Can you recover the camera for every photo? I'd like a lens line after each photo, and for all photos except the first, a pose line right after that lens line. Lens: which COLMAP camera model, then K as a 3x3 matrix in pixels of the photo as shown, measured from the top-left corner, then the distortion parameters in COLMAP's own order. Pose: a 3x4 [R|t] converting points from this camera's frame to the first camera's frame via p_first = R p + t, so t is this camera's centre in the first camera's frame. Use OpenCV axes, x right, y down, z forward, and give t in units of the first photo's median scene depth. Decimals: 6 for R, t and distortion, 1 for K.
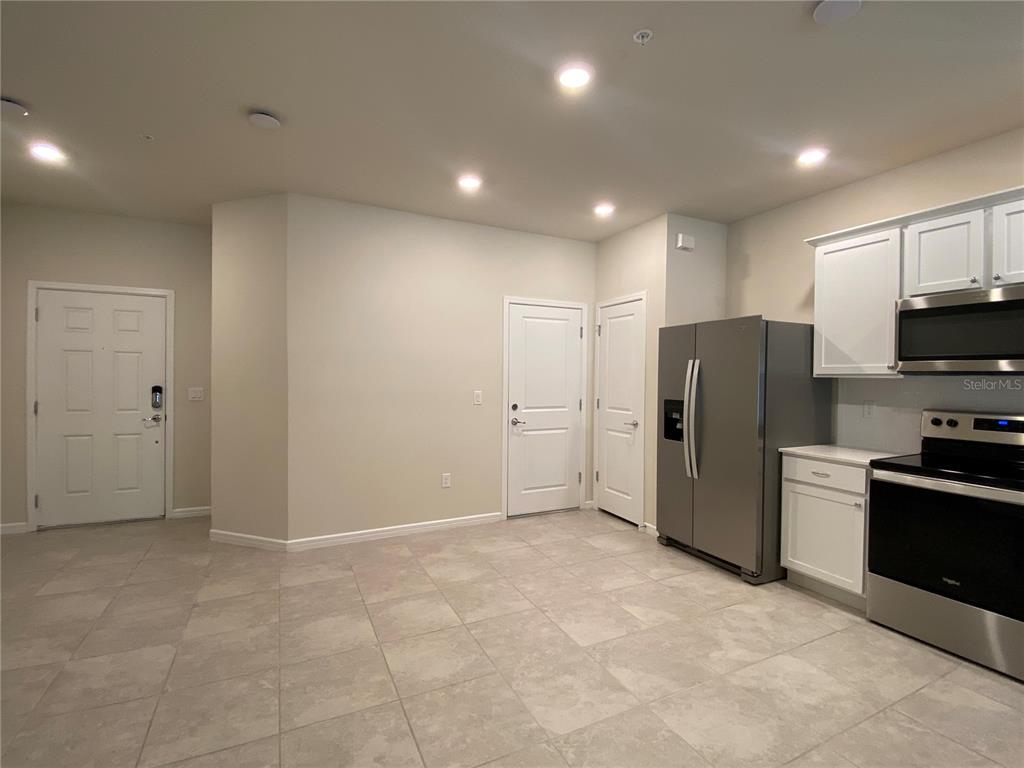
lens RADIAL K [[472.9, 0, 512.0], [0, 472.9, 384.0], [0, 0, 1]] dist [-0.011229, -0.000641]
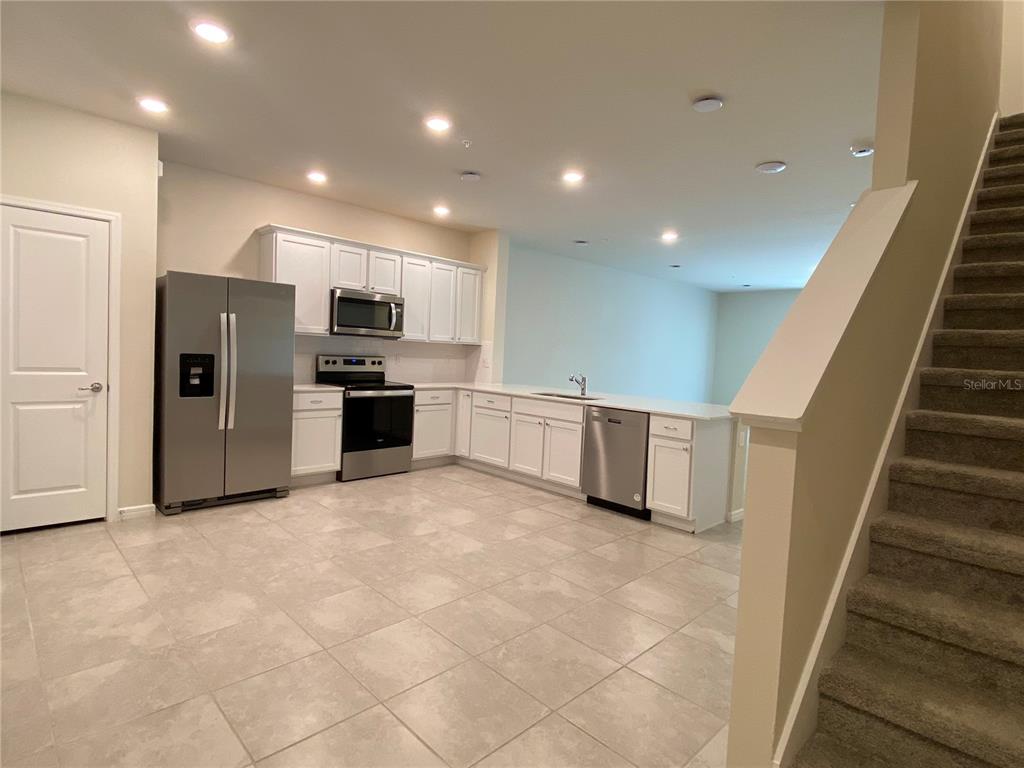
lens RADIAL K [[535.5, 0, 512.0], [0, 535.5, 384.0], [0, 0, 1]] dist [0.000864, 0.000121]
pose [[-0.326226, -0.084860, 0.941475, -0.817020], [-0.034734, 0.996366, 0.077772, -0.010530], [-0.944653, -0.007330, -0.327988, 0.714091]]
